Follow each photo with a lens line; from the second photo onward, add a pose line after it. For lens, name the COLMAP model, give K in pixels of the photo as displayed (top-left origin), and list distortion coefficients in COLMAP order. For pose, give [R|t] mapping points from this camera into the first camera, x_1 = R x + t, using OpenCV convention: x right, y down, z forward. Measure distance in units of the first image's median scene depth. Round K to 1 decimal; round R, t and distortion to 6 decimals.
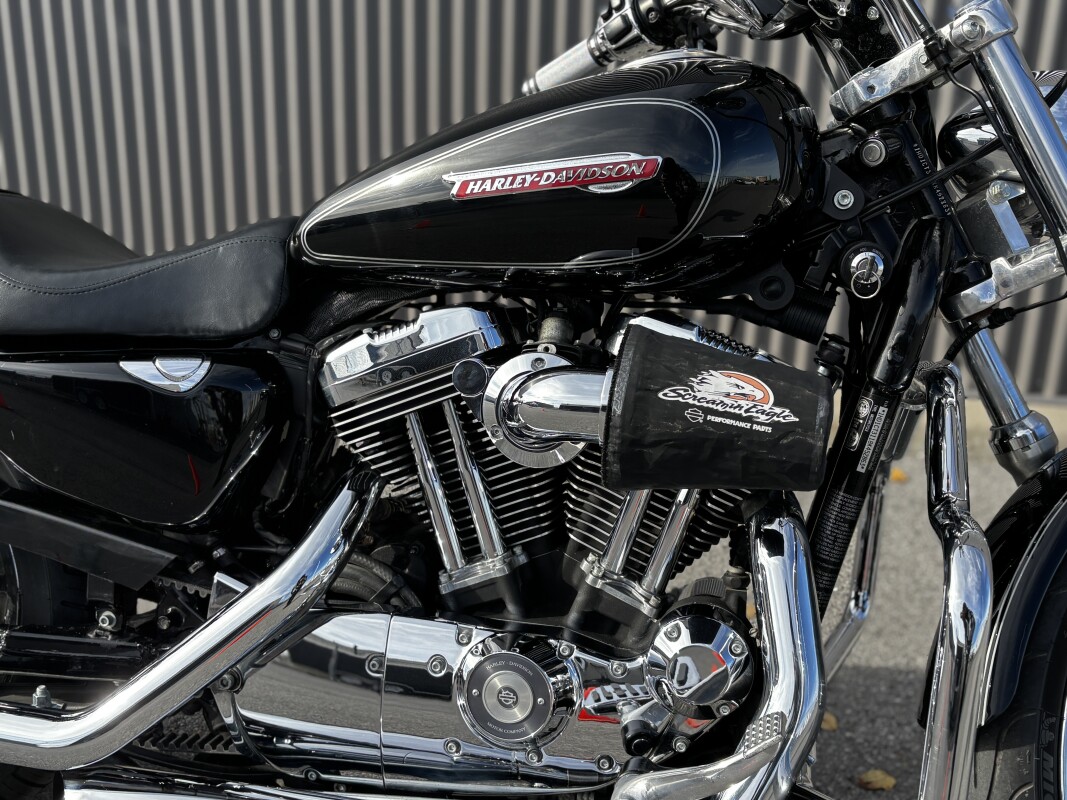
lens RADIAL K [[1079.7, 0, 533.5], [0, 1079.7, 400.0], [0, 0, 1]] dist [0.093086, -0.003151]
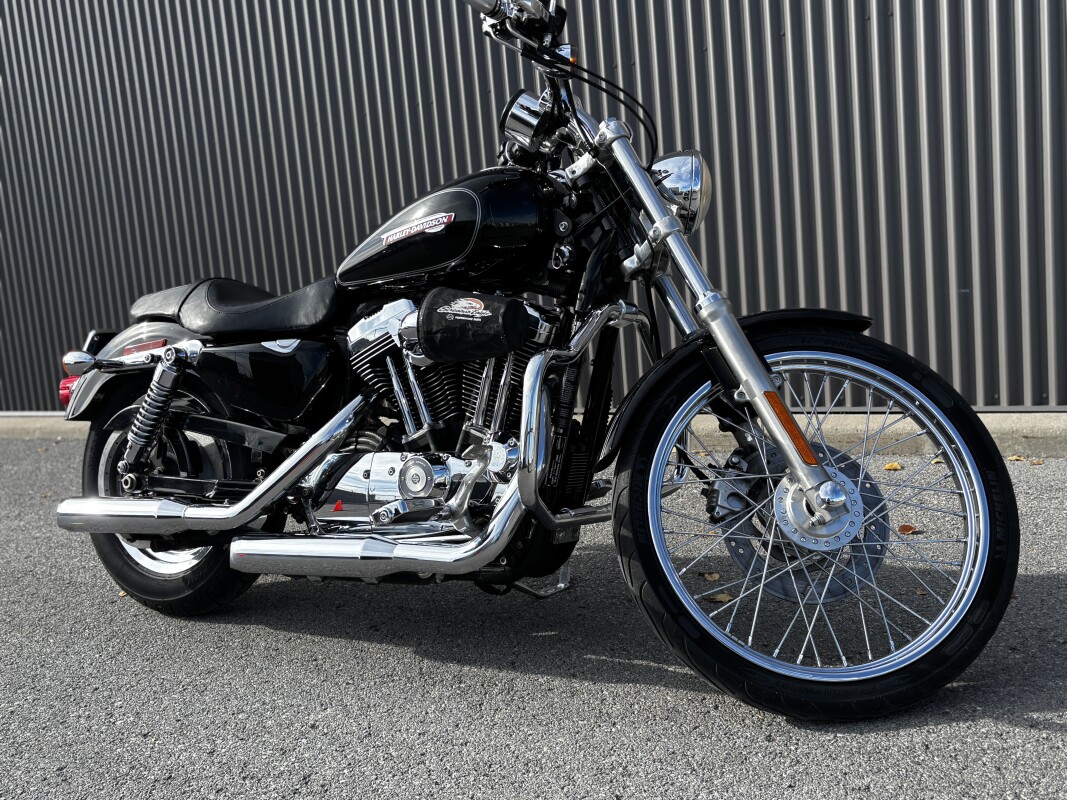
lens RADIAL K [[1079.7, 0, 533.5], [0, 1079.7, 400.0], [0, 0, 1]] dist [0.093086, -0.003151]
pose [[0.947016, -0.072597, -0.312874, 0.786346], [0.023881, 0.987340, -0.156810, 0.424426], [0.320297, 0.141030, 0.936761, -0.813811]]
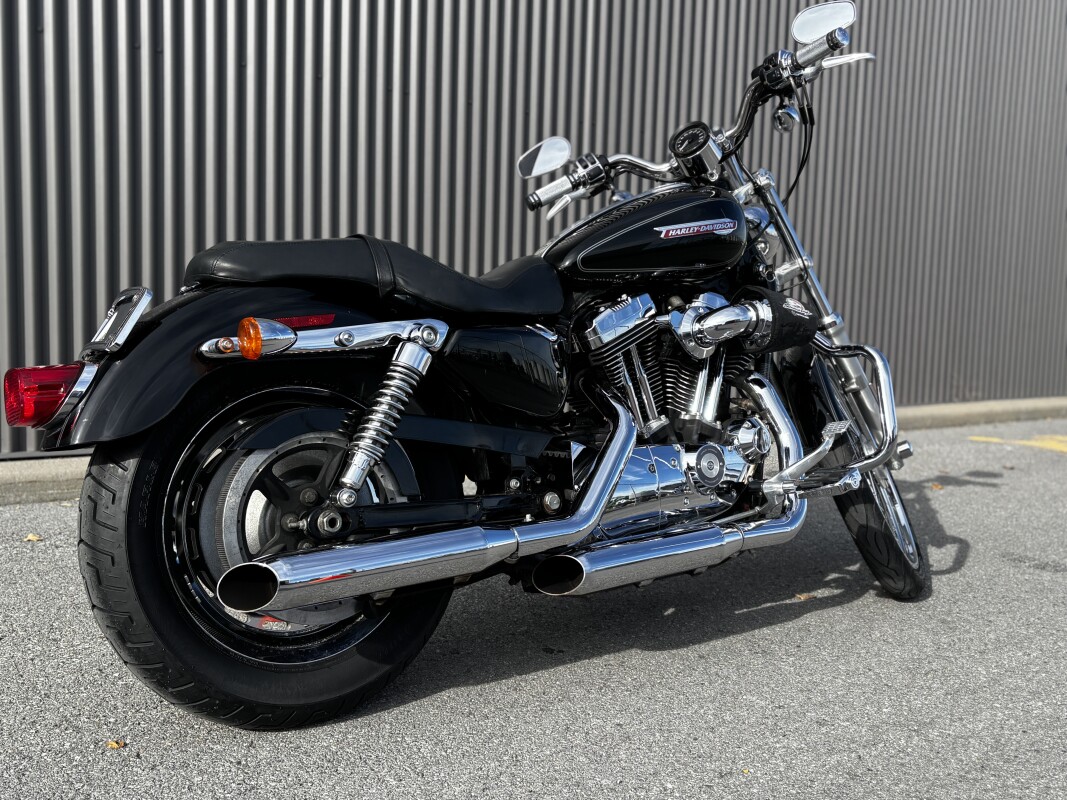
lens RADIAL K [[1079.7, 0, 533.5], [0, 1079.7, 400.0], [0, 0, 1]] dist [0.093086, -0.003151]
pose [[0.634853, -0.084120, 0.768040, -1.740079], [0.203134, 0.977257, -0.060874, 0.192055], [-0.745452, 0.194661, 0.637502, -0.128286]]
